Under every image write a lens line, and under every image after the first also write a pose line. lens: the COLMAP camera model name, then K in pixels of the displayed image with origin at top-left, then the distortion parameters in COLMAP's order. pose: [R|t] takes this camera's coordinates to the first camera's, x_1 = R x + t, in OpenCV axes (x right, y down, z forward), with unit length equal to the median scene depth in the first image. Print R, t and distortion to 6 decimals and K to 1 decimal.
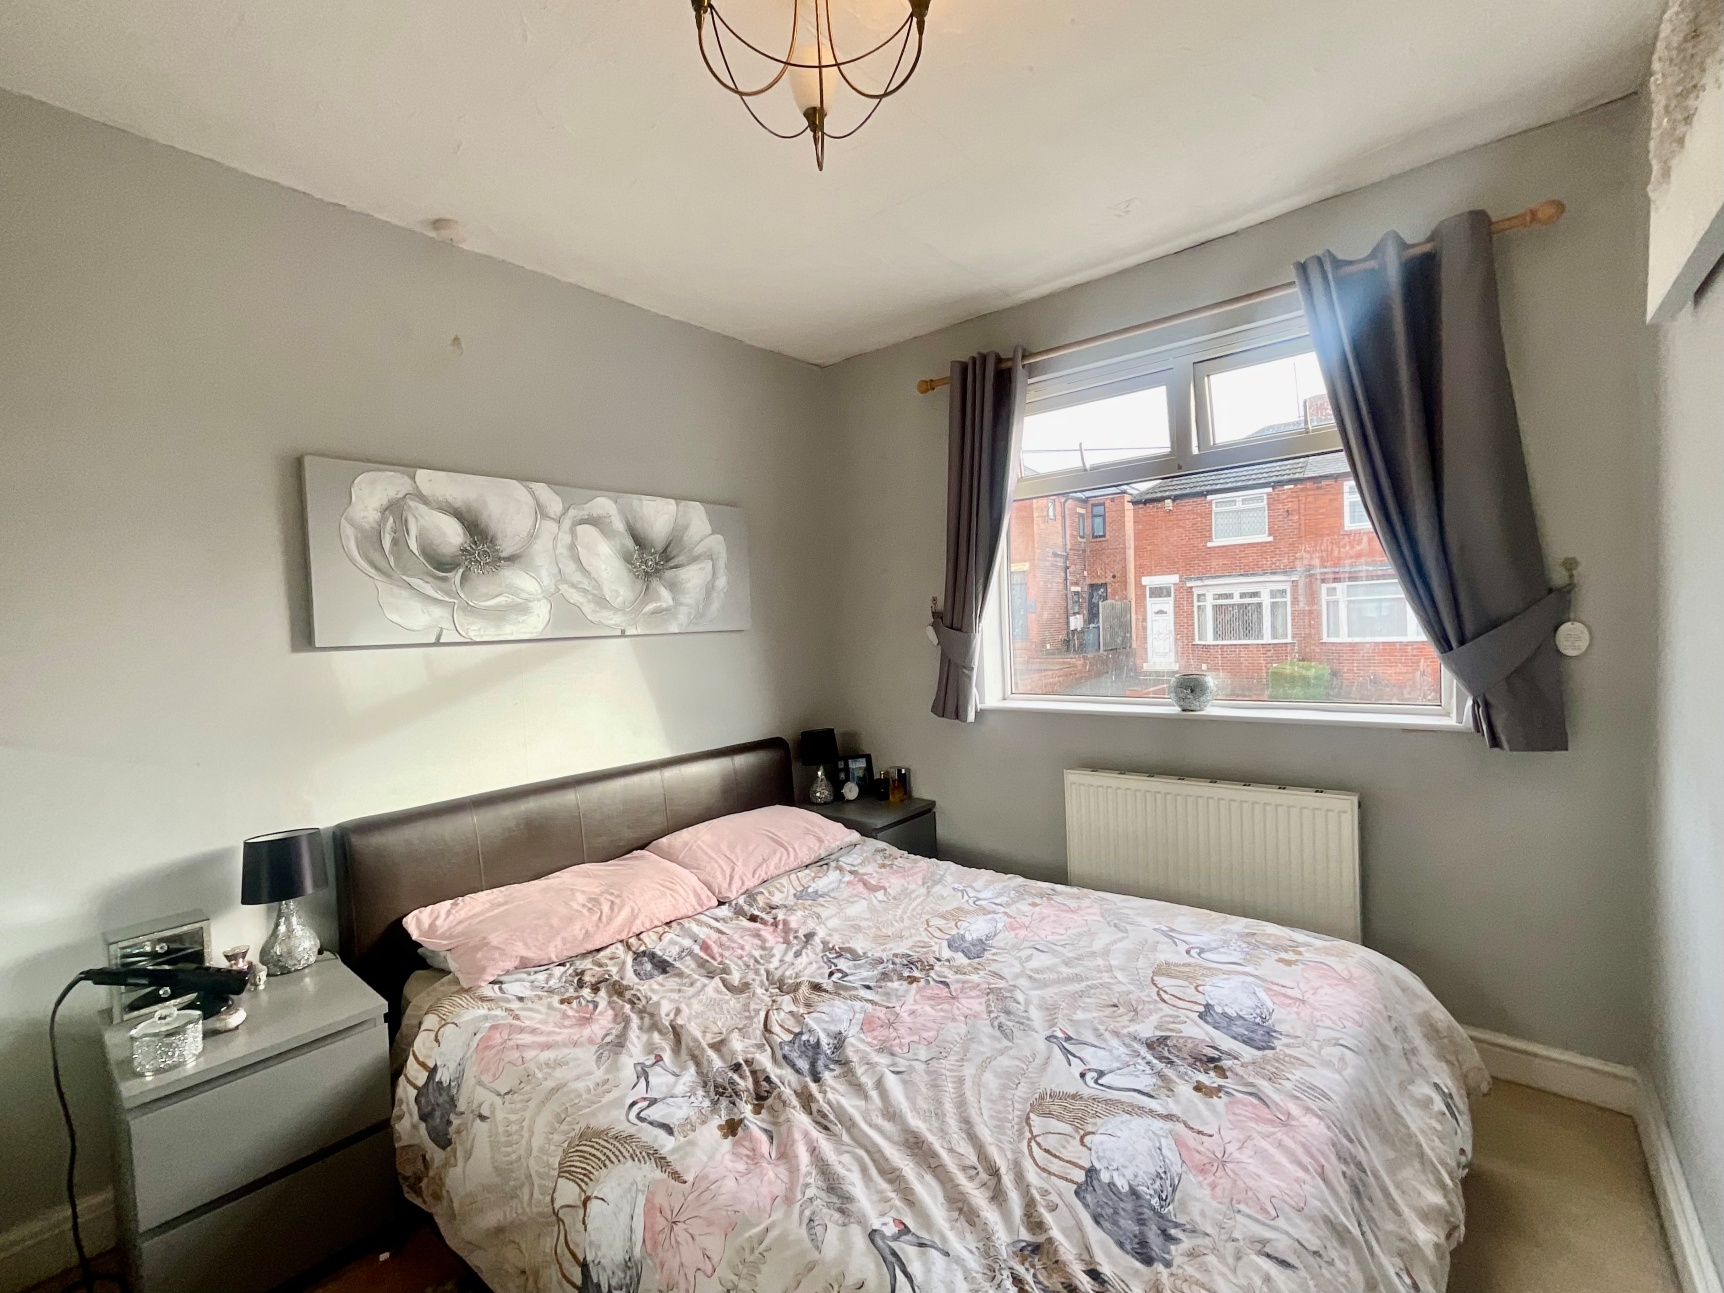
lens RADIAL K [[693.9, 0, 879.0], [0, 693.9, 643.9], [0, 0, 1]] dist [0.002953, -0.001377]
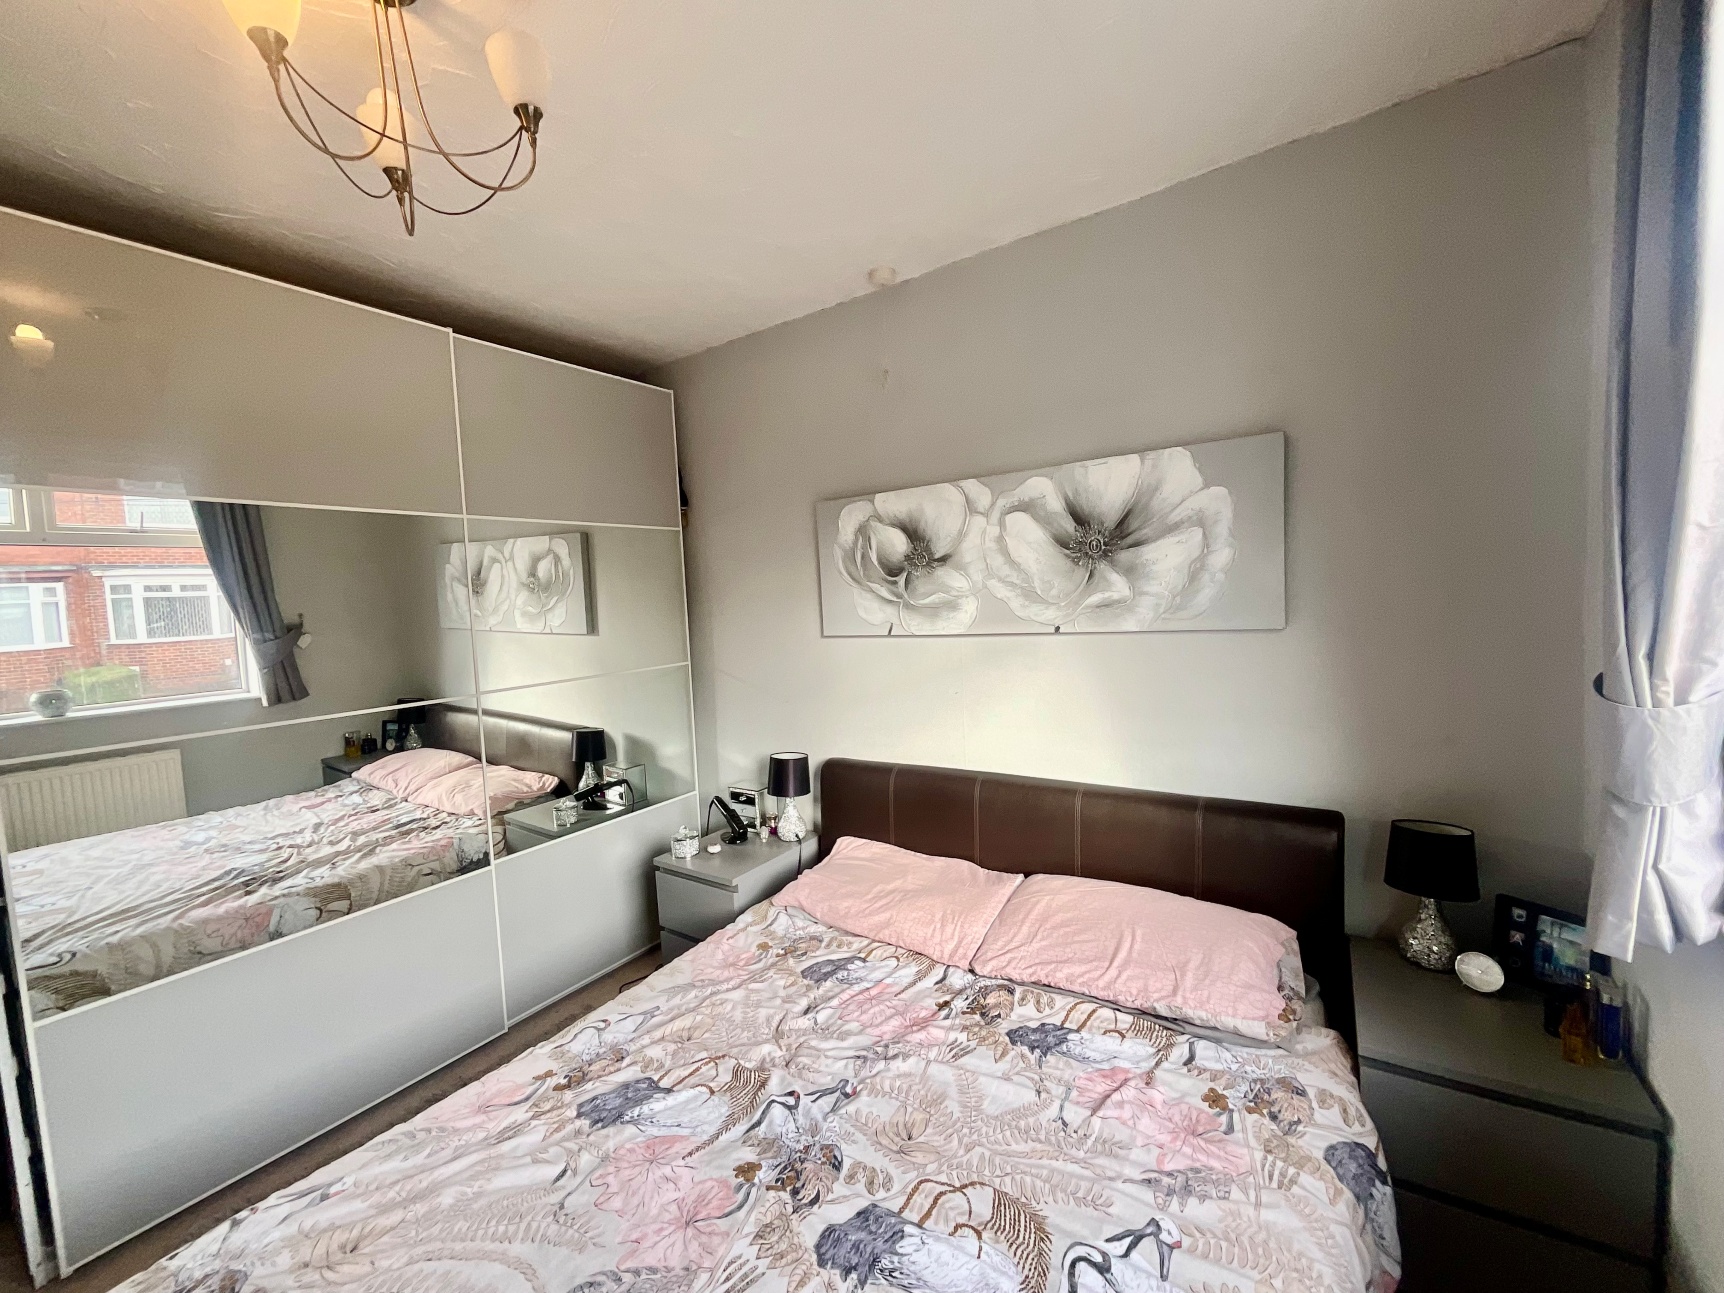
lens RADIAL K [[693.9, 0, 879.0], [0, 693.9, 650.5], [0, 0, 1]] dist [0.002953, -0.001377]
pose [[0.119233, 0.108458, -0.986925, 0.509194], [0.012464, 0.993774, 0.110717, -0.098478], [0.992788, -0.025502, 0.117138, 0.745811]]
